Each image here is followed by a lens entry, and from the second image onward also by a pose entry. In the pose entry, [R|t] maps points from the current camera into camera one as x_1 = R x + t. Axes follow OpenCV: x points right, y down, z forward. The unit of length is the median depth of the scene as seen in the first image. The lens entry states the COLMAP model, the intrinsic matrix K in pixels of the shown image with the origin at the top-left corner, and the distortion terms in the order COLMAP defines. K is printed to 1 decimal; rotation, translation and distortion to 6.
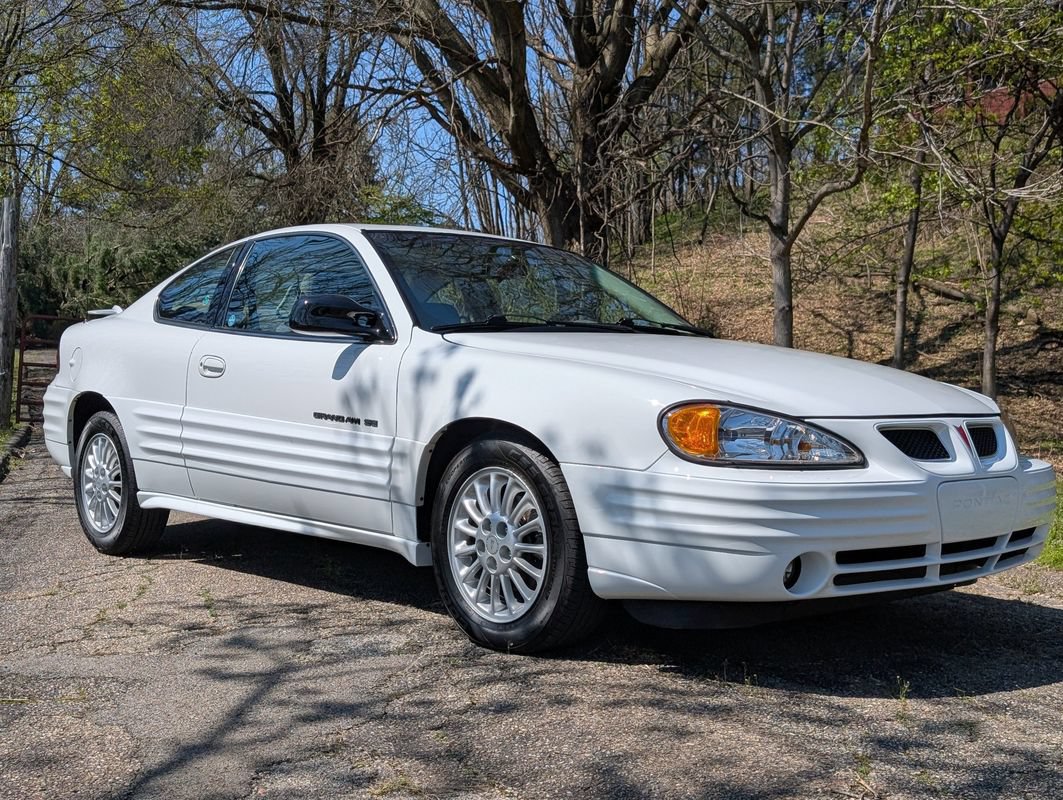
lens RADIAL K [[1254.6, 0, 526.6], [0, 1254.6, 421.2], [0, 0, 1]] dist [0.022397, 0.000000]
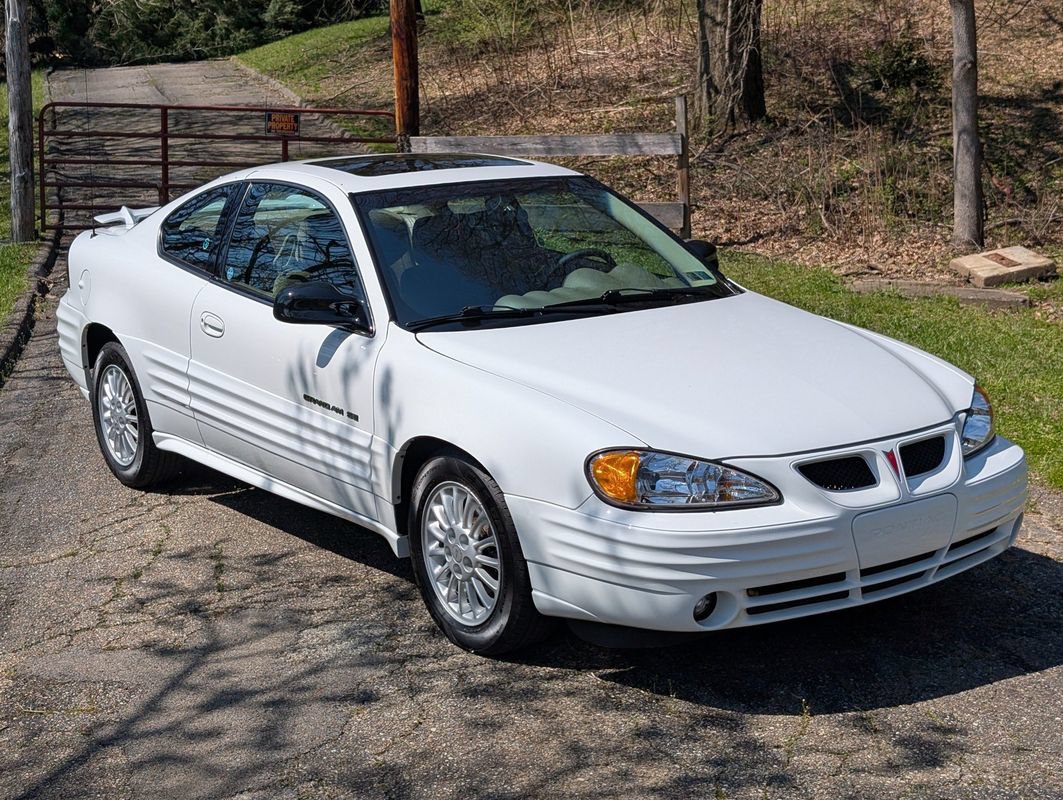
lens RADIAL K [[1663.2, 0, 523.7], [0, 1663.2, 373.5], [0, 0, 1]] dist [0.086253, 0.000000]
pose [[0.993001, -0.014875, -0.117162, 0.167155], [0.032957, 0.987529, 0.153952, -0.227725], [0.113411, -0.156735, 0.981108, -0.305955]]
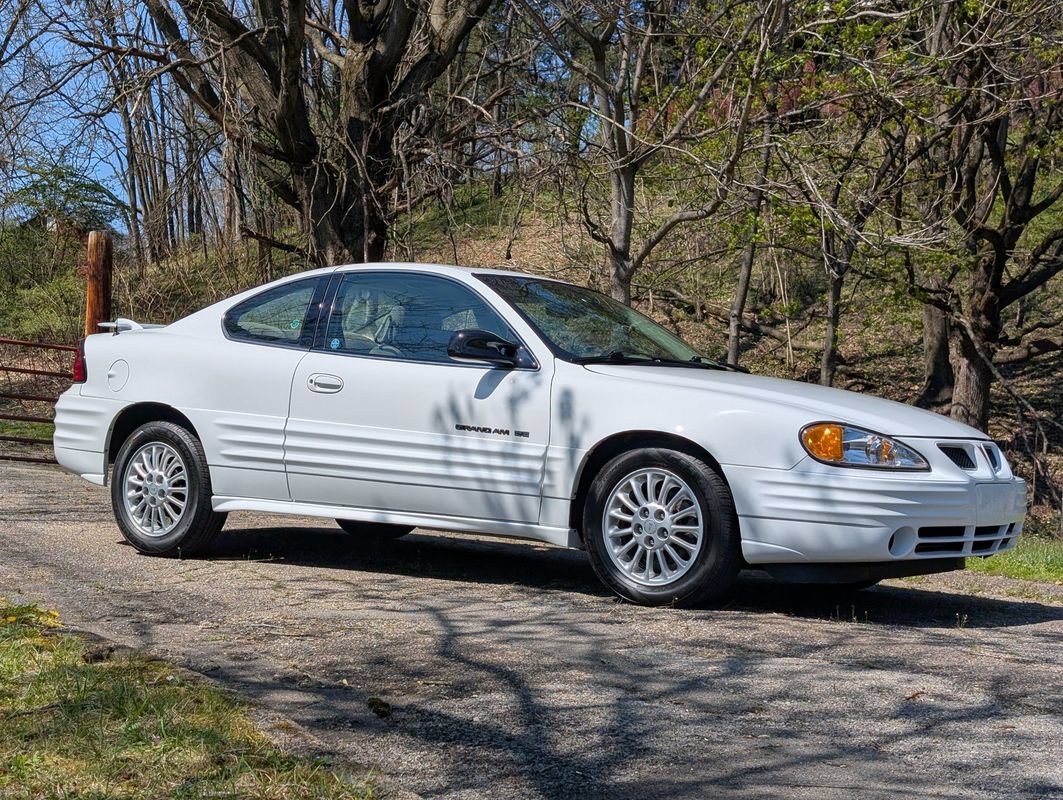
lens RADIAL K [[1663.2, 0, 534.1], [0, 1663.2, 391.2], [0, 0, 1]] dist [0.086253, 0.000000]
pose [[0.971835, 0.035187, 0.233023, -0.474412], [-0.024289, 0.998480, -0.049474, 0.038400], [-0.234409, 0.042421, 0.971212, -0.579976]]
